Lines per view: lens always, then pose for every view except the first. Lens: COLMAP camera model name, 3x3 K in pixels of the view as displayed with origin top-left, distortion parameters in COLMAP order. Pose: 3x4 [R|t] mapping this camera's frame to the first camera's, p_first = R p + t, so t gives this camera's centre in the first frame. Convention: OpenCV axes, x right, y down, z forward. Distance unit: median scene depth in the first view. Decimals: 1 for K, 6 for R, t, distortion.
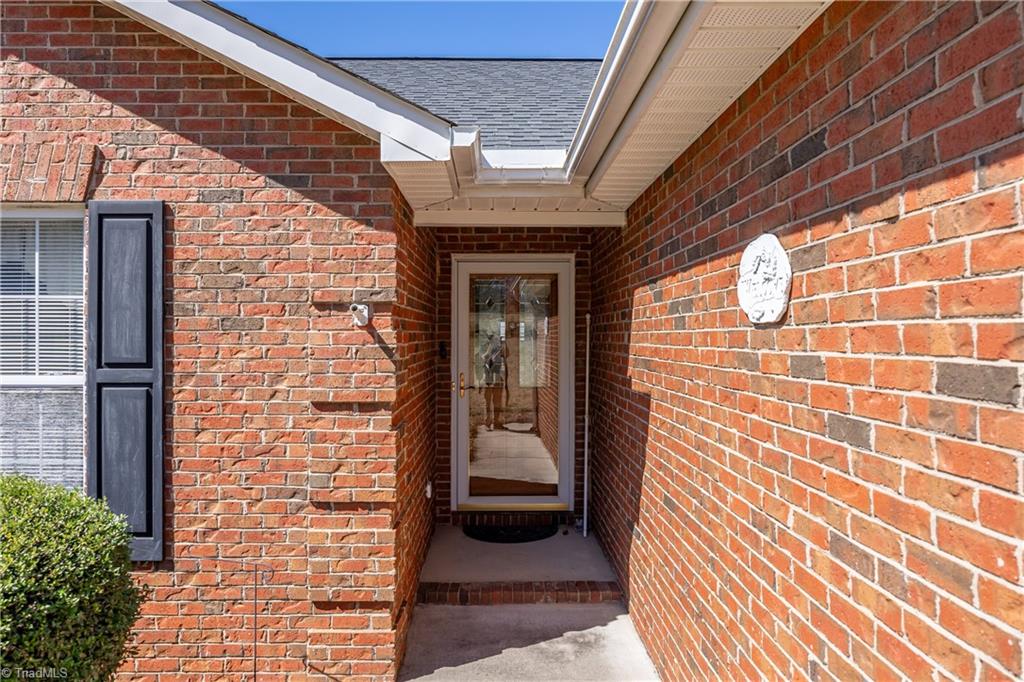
lens RADIAL K [[717.6, 0, 511.3], [0, 717.6, 340.1], [0, 0, 1]] dist [0.000723, 0.010474]
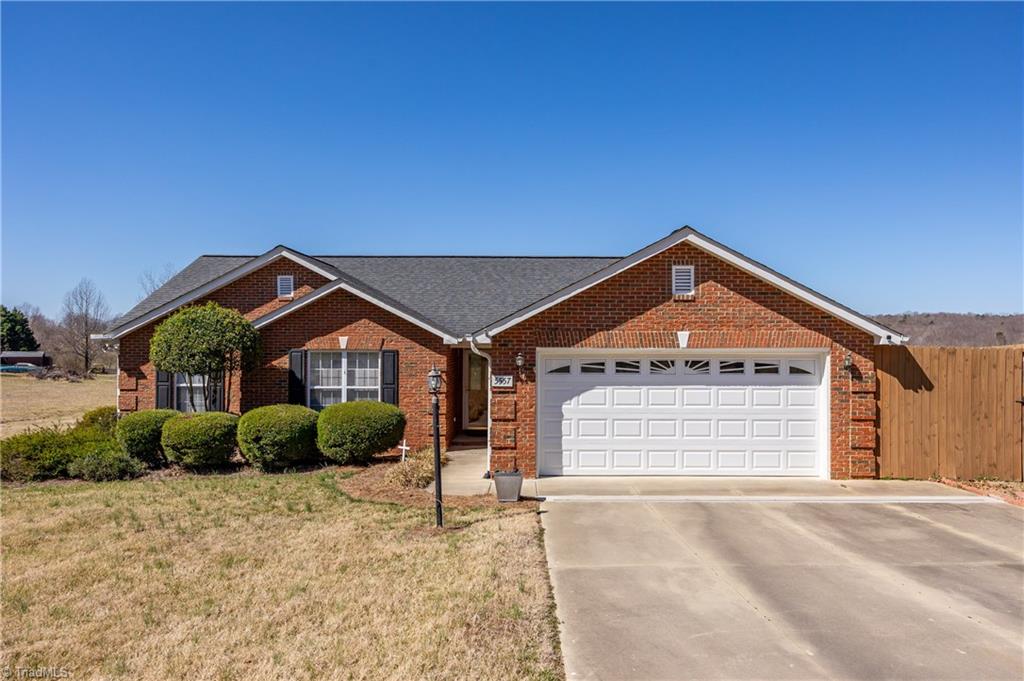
lens RADIAL K [[718.4, 0, 512.8], [0, 718.4, 341.0], [0, 0, 1]] dist [0.004440, -0.000043]
pose [[0.999989, 0.000023, -0.004753, 0.296727], [-0.000058, 0.999972, -0.007506, -0.211601], [0.004753, 0.007506, 0.999961, -3.695552]]
